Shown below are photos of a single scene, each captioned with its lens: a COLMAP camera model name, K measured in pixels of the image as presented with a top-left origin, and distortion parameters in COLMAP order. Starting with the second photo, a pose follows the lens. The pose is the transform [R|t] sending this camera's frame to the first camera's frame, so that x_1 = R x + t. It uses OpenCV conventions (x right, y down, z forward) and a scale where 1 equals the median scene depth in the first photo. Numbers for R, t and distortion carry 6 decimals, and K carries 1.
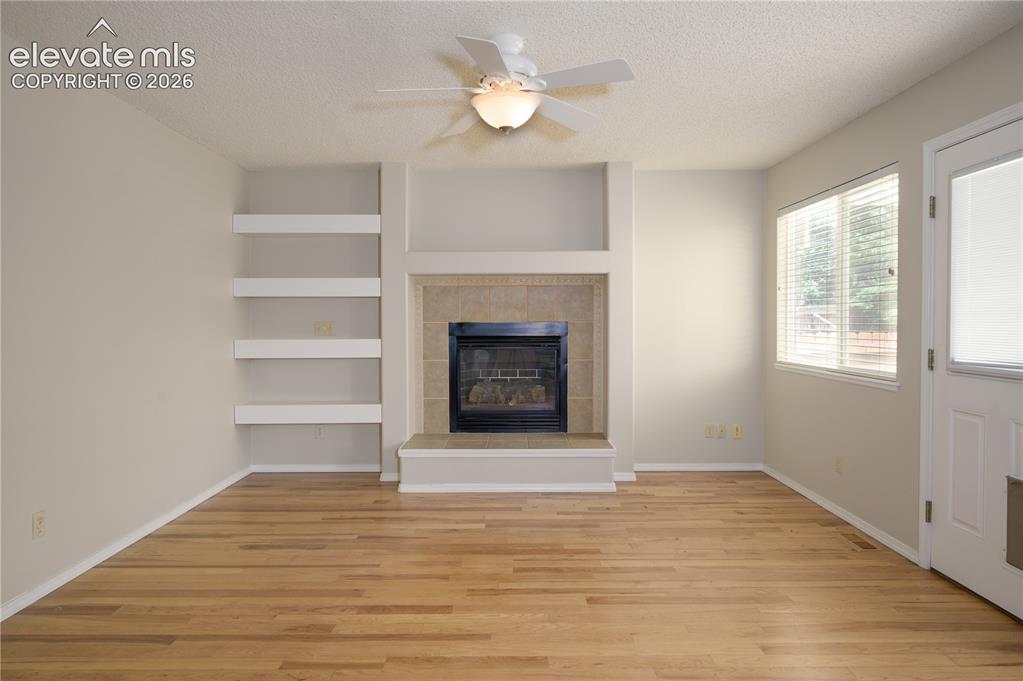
lens RADIAL K [[623.7, 0, 516.2], [0, 623.7, 324.5], [0, 0, 1]] dist [-0.001876, -0.001945]
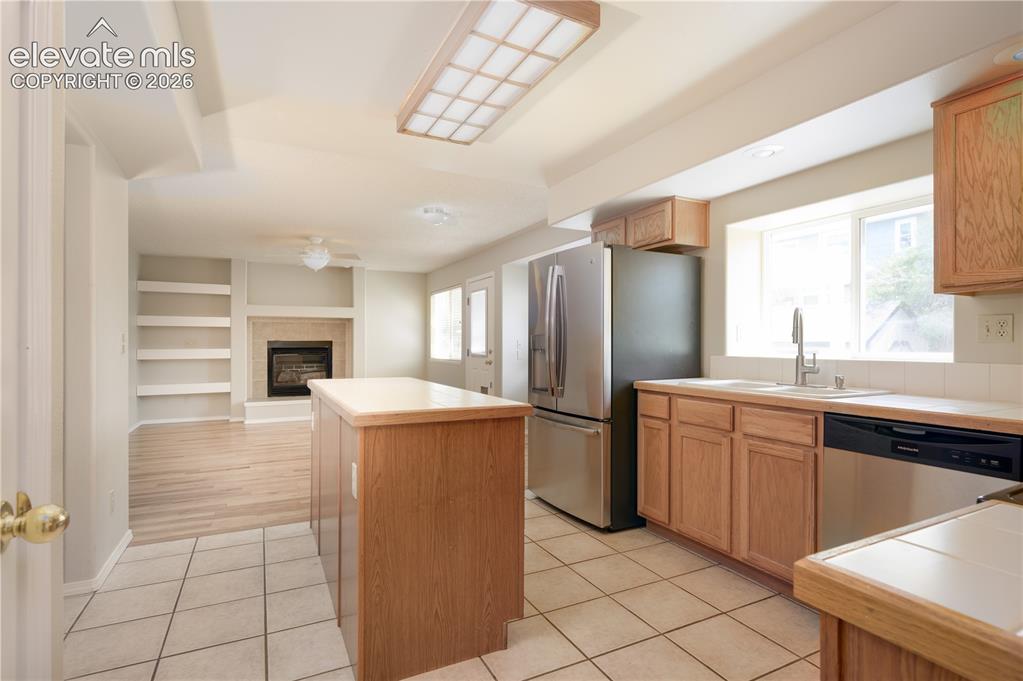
lens RADIAL K [[474.8, 0, 523.4], [0, 474.8, 342.2], [0, 0, 1]] dist [-0.000621, 0.000197]
pose [[0.877294, 0.003723, 0.479938, -0.141711], [0.002875, 0.999911, -0.013012, 0.027991], [-0.479944, 0.012795, 0.877206, -0.834515]]
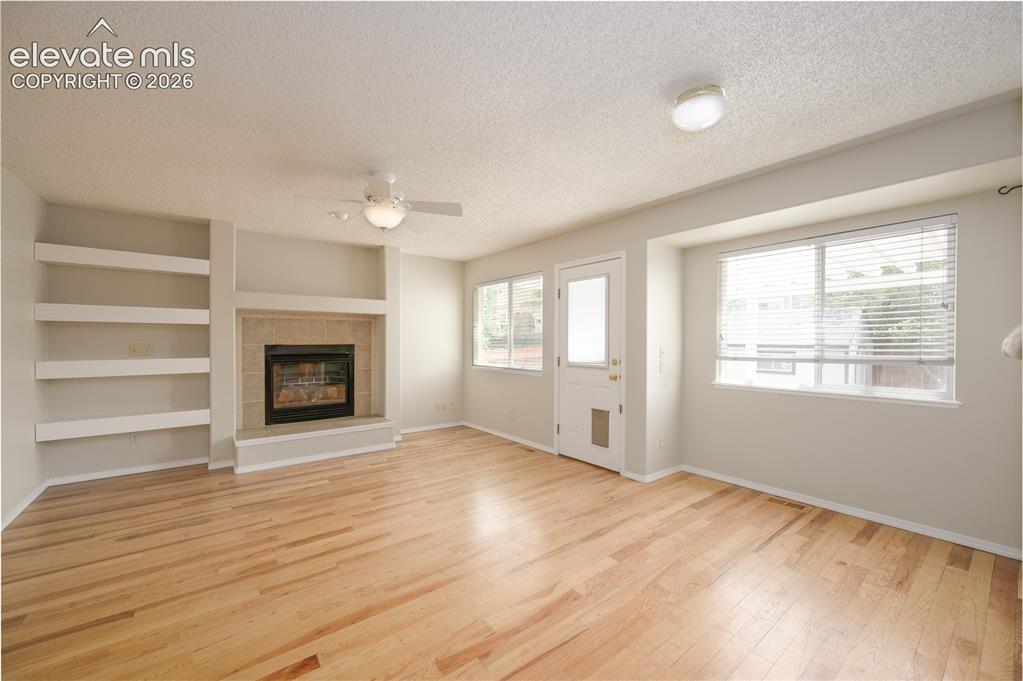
lens RADIAL K [[396.3, 0, 521.4], [0, 396.3, 341.3], [0, 0, 1]] dist [-0.005416, 0.000081]
pose [[0.784171, 0.004053, 0.620531, -0.246883], [0.001504, 0.999963, -0.008433, -0.003227], [-0.620543, 0.007547, 0.784136, -0.031053]]
